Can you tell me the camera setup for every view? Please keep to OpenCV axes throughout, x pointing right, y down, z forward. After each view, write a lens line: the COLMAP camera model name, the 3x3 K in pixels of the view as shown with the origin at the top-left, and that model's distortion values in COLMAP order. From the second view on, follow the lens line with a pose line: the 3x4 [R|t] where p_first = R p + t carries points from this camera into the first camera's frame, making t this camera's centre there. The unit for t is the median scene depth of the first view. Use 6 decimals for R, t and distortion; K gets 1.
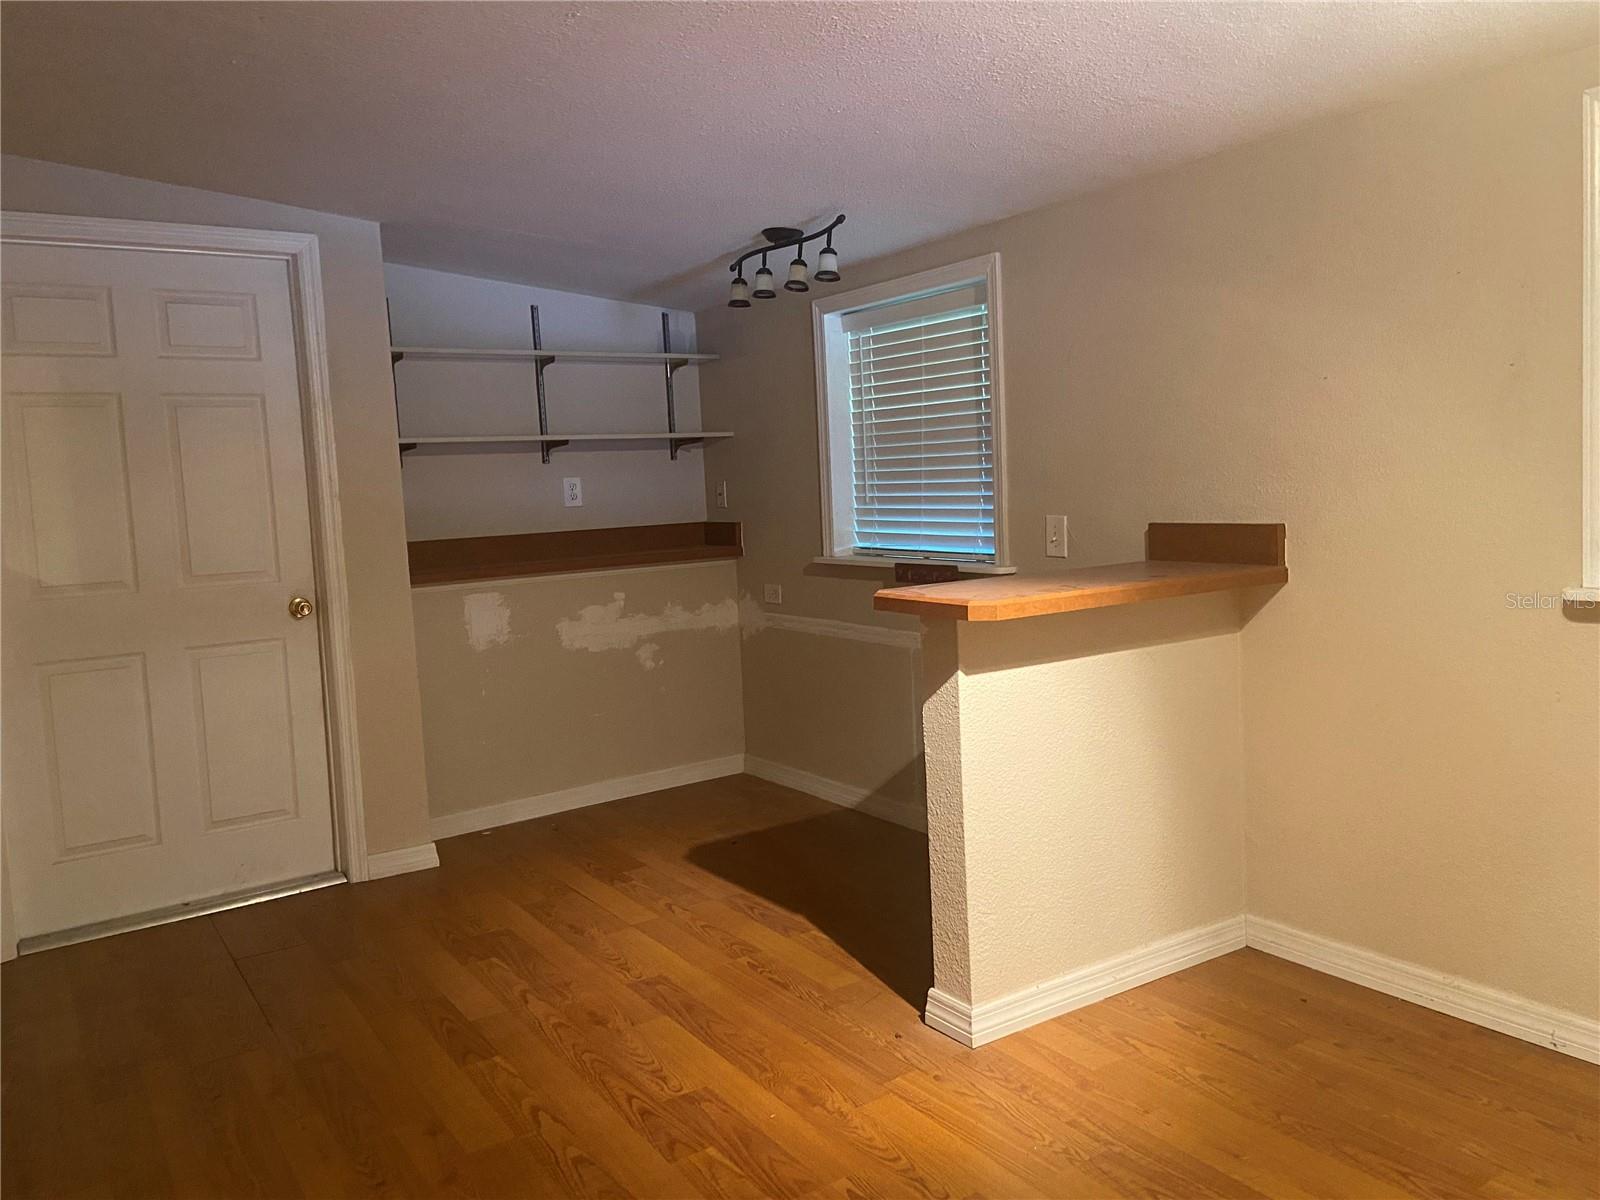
lens RADIAL K [[1210.9, 0, 784.8], [0, 1210.9, 586.9], [0, 0, 1]] dist [0.121300, -0.147218]
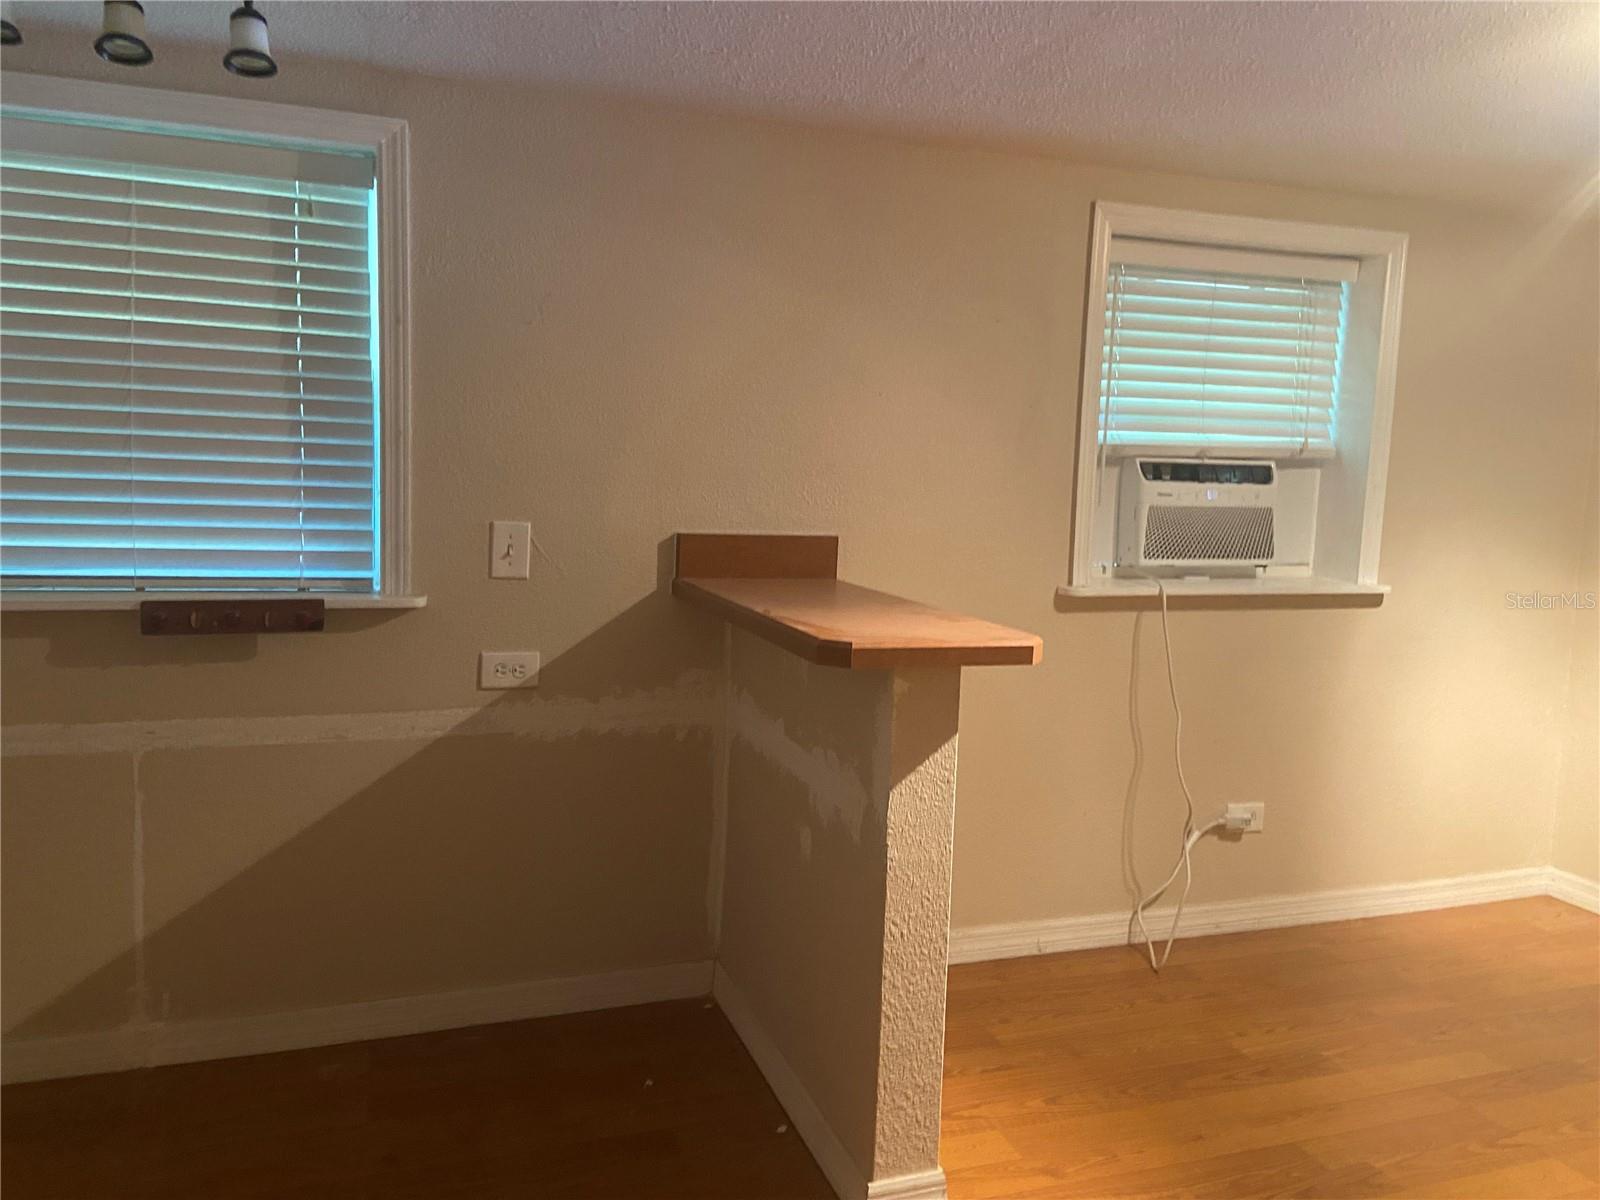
lens RADIAL K [[1210.9, 0, 784.8], [0, 1210.9, 586.9], [0, 0, 1]] dist [0.121300, -0.147218]
pose [[0.226929, -0.045199, 0.972862, -0.521851], [0.042926, 0.998416, 0.036373, -0.045467], [-0.972965, 0.033507, 0.228510, 0.784998]]
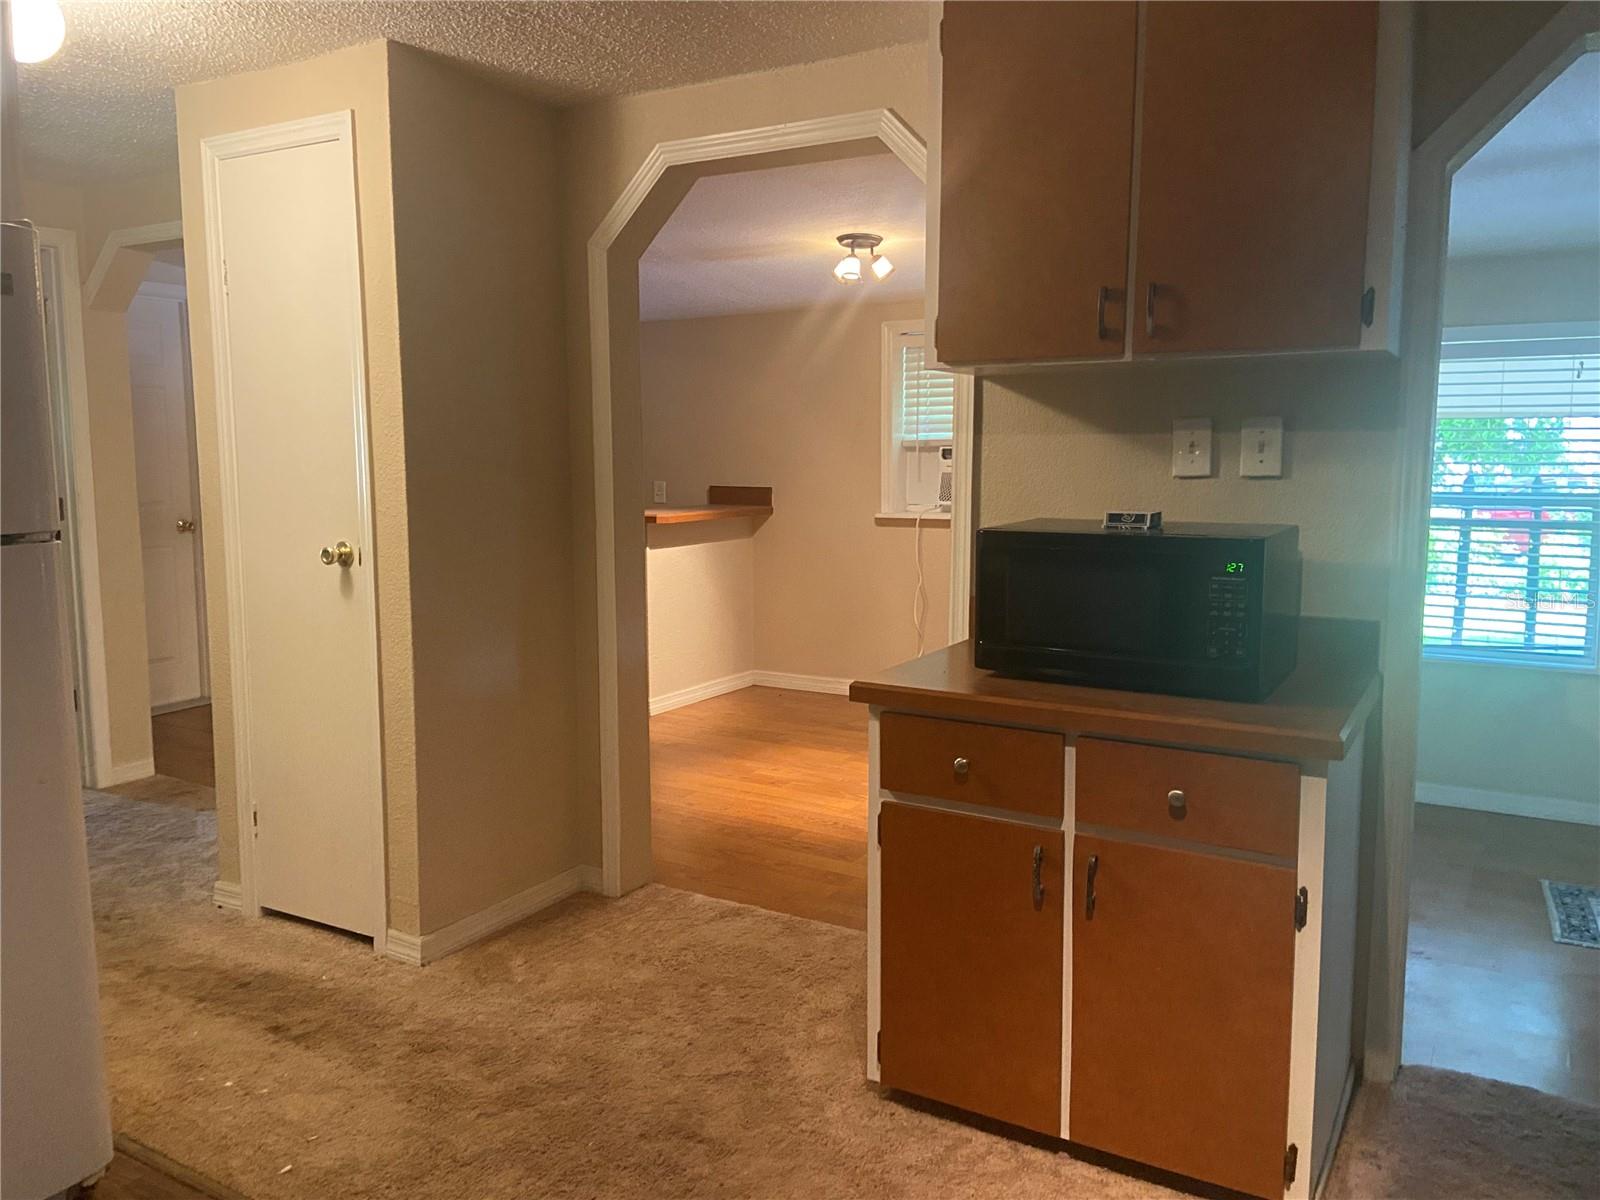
lens RADIAL K [[1210.9, 0, 784.8], [0, 1210.9, 586.9], [0, 0, 1]] dist [0.121300, -0.147218]
pose [[0.895577, -0.007256, 0.444848, -0.516938], [0.000061, 0.999869, 0.016187, 0.088250], [-0.444907, -0.014470, 0.895460, -0.916587]]
